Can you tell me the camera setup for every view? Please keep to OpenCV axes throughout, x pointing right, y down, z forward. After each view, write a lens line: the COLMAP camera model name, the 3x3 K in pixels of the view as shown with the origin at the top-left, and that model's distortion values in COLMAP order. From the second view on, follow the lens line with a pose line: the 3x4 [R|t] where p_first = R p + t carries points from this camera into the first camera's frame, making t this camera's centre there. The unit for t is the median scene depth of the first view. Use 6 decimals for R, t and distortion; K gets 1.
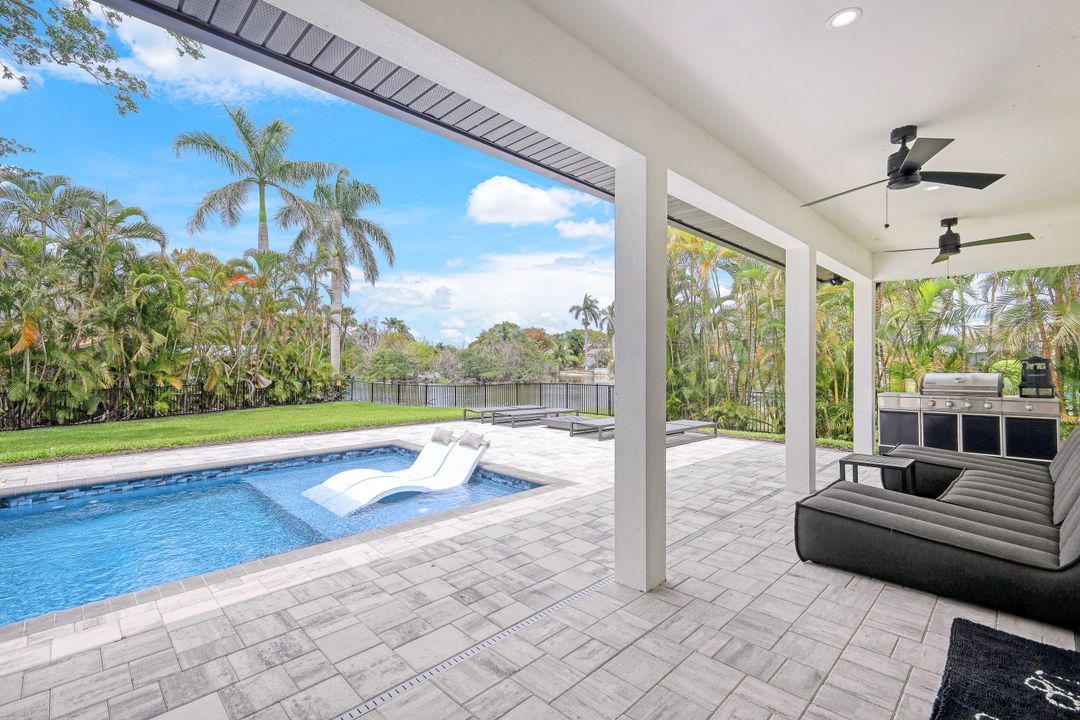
lens RADIAL K [[487.0, 0, 529.5], [0, 487.0, 364.0], [0, 0, 1]] dist [0.008066, 0.000208]
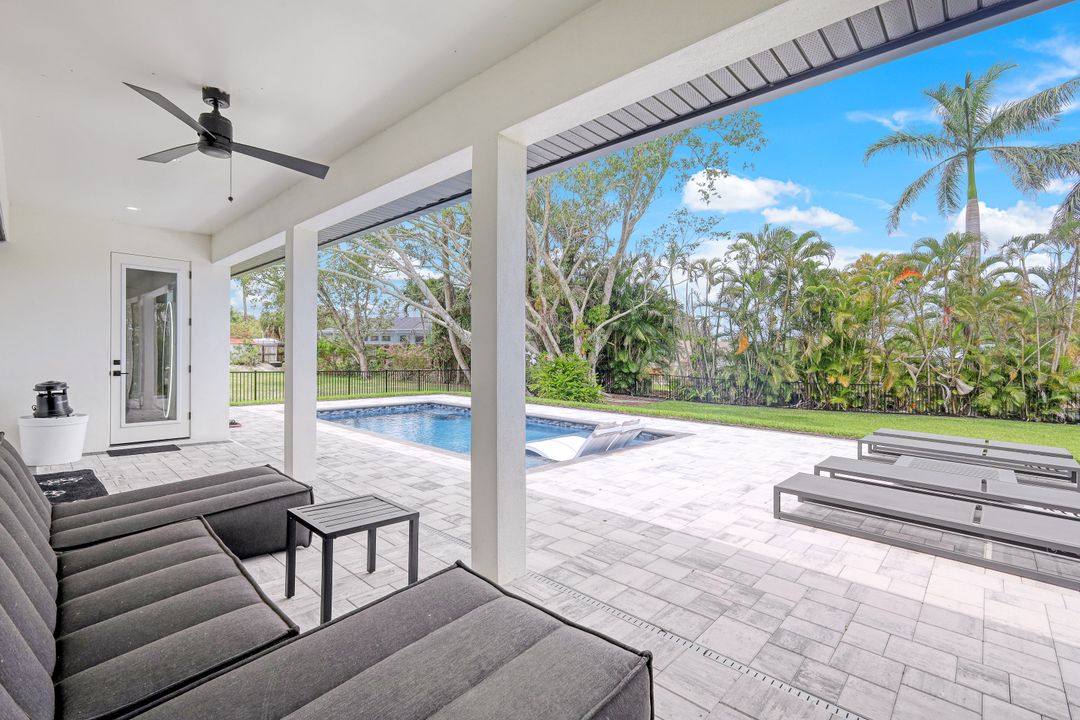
lens RADIAL K [[487.0, 0, 560.2], [0, 487.0, 365.2], [0, 0, 1]] dist [0.008066, 0.000208]
pose [[0.060342, 0.017512, -0.998024, 0.350538], [-0.024952, 0.999560, 0.016030, 0.001653], [0.997866, 0.023935, 0.060752, 0.323075]]
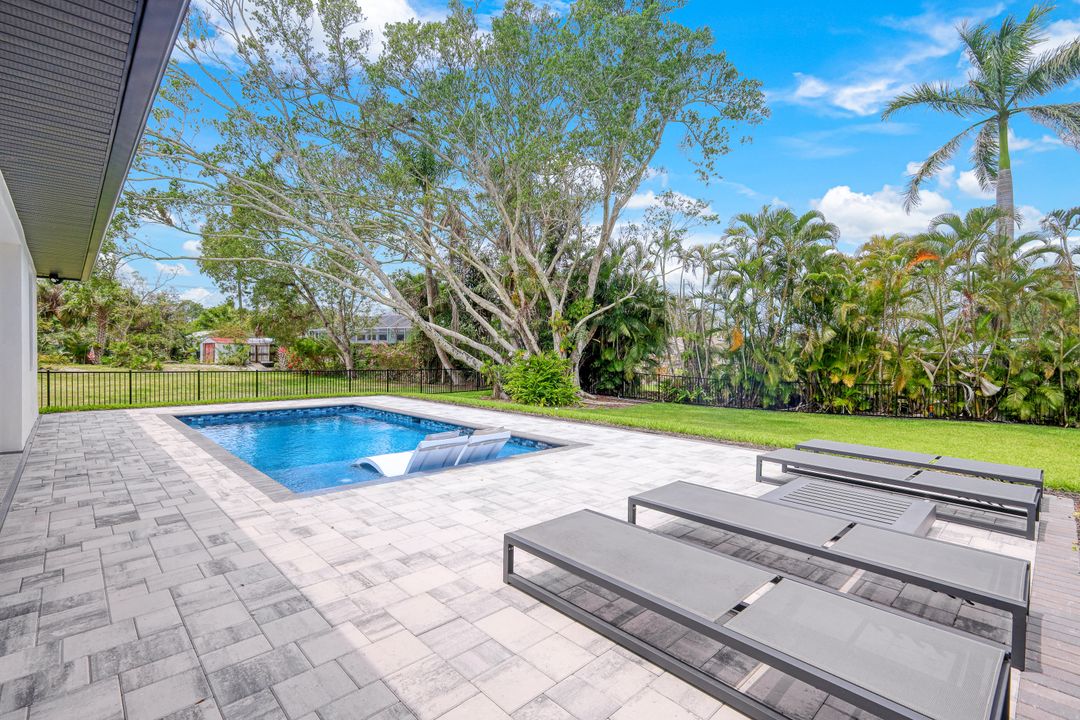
lens RADIAL K [[501.8, 0, 559.4], [0, 501.8, 370.7], [0, 0, 1]] dist [0.015419, -0.001140]
pose [[0.005634, 0.028457, -0.999579, 0.283298], [-0.020407, 0.999390, 0.028337, 0.003191], [0.999776, 0.020239, 0.006211, 0.459128]]
